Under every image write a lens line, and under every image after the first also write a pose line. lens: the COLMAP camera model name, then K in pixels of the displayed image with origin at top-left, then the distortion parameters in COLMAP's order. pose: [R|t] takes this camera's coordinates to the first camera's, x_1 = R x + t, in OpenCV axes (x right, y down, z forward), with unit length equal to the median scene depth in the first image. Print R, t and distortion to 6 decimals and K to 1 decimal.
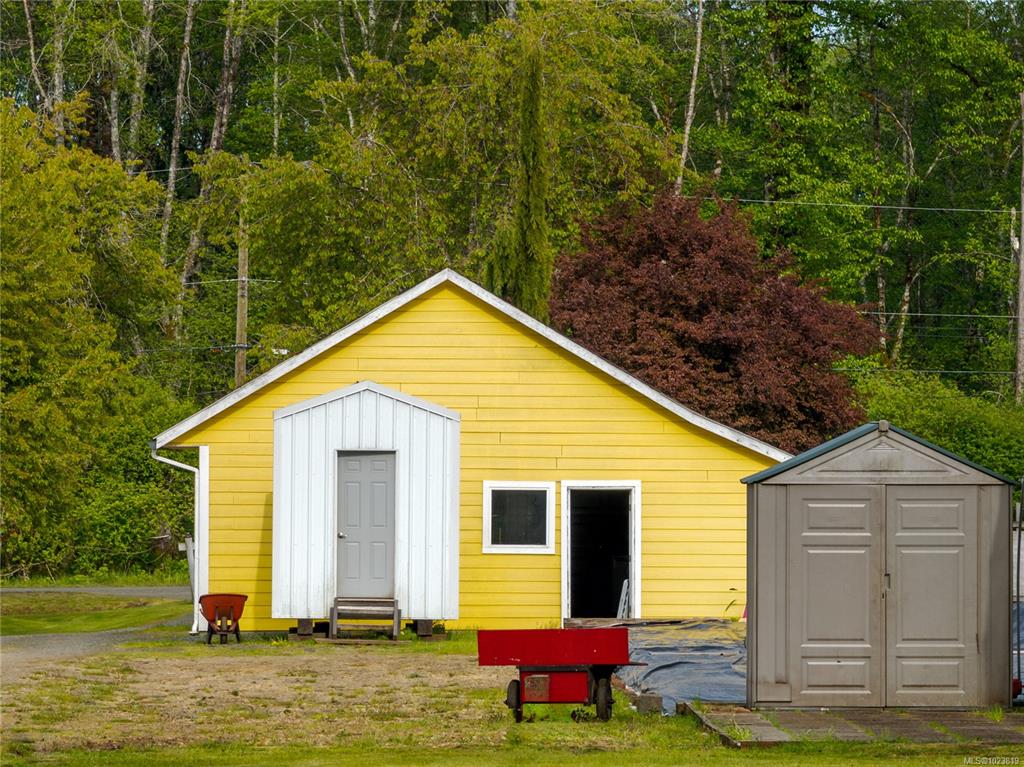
lens RADIAL K [[5427.6, 0, 512.0], [0, 5427.6, 383.5], [0, 0, 1]] dist [0.107887, 4.206703]
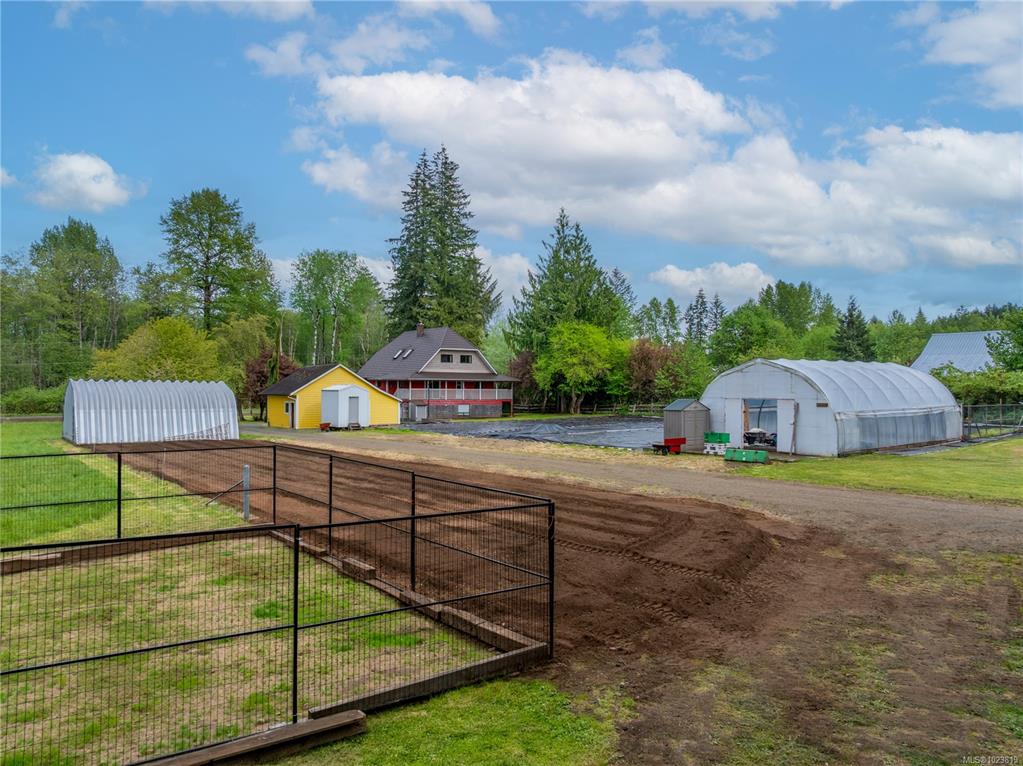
lens RADIAL K [[724.3, 0, 511.5], [0, 724.3, 383.0], [0, 0, 1]] dist [-0.012057, -0.036944]
pose [[0.814896, 0.004503, 0.579590, -0.328613], [-0.009995, 0.999930, 0.006283, -0.008229], [-0.579521, -0.010913, 0.814884, 0.294458]]
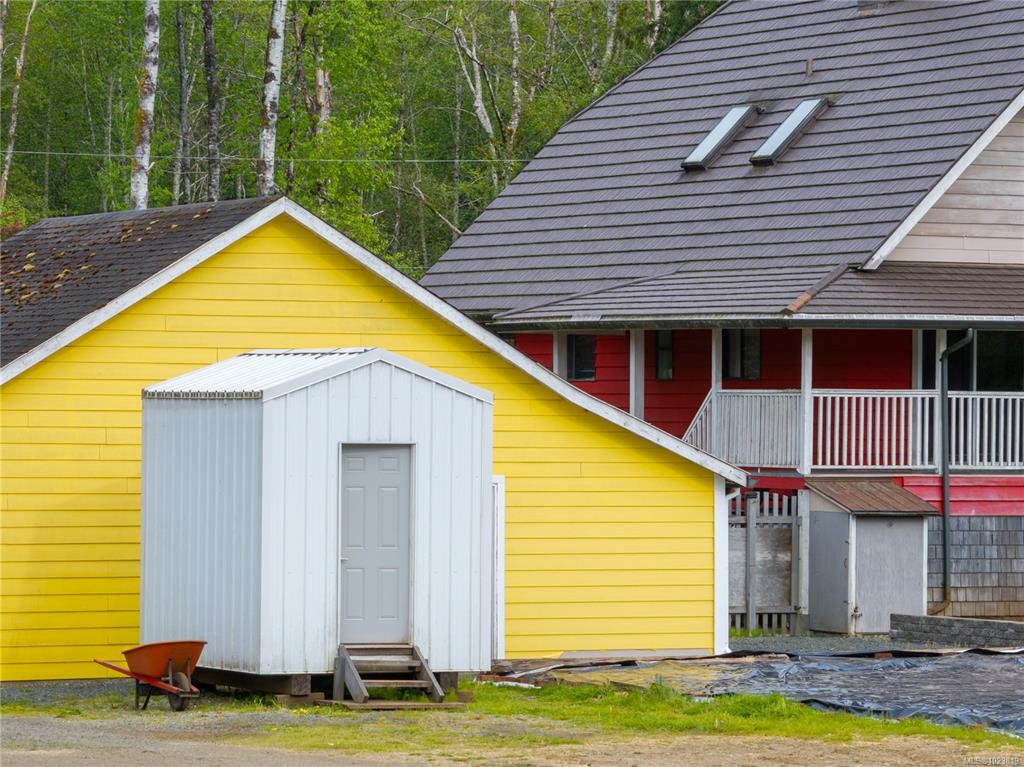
lens RADIAL K [[4985.6, 0, 512.0], [0, 4985.6, 383.5], [0, 0, 1]] dist [0.115236, 2.507683]
pose [[0.913449, 0.004566, 0.406927, -0.284977], [-0.009998, 0.999887, 0.011223, -0.003604], [-0.406829, -0.014320, 0.913392, 0.375914]]
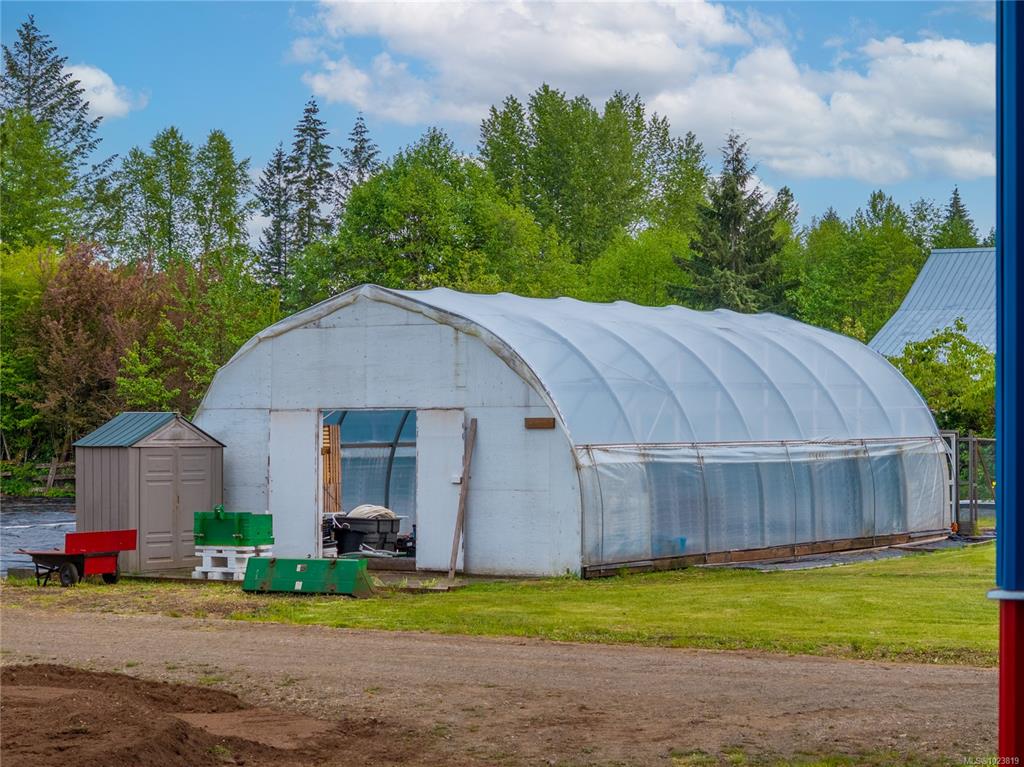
lens RADIAL K [[2423.1, 0, 512.0], [0, 2423.1, 383.5], [0, 0, 1]] dist [-0.035935, -0.009498]
pose [[0.582456, 0.016749, 0.812690, -0.321843], [-0.012806, 0.999853, -0.011428, 0.003103], [-0.812761, -0.003751, 0.582585, 0.263351]]
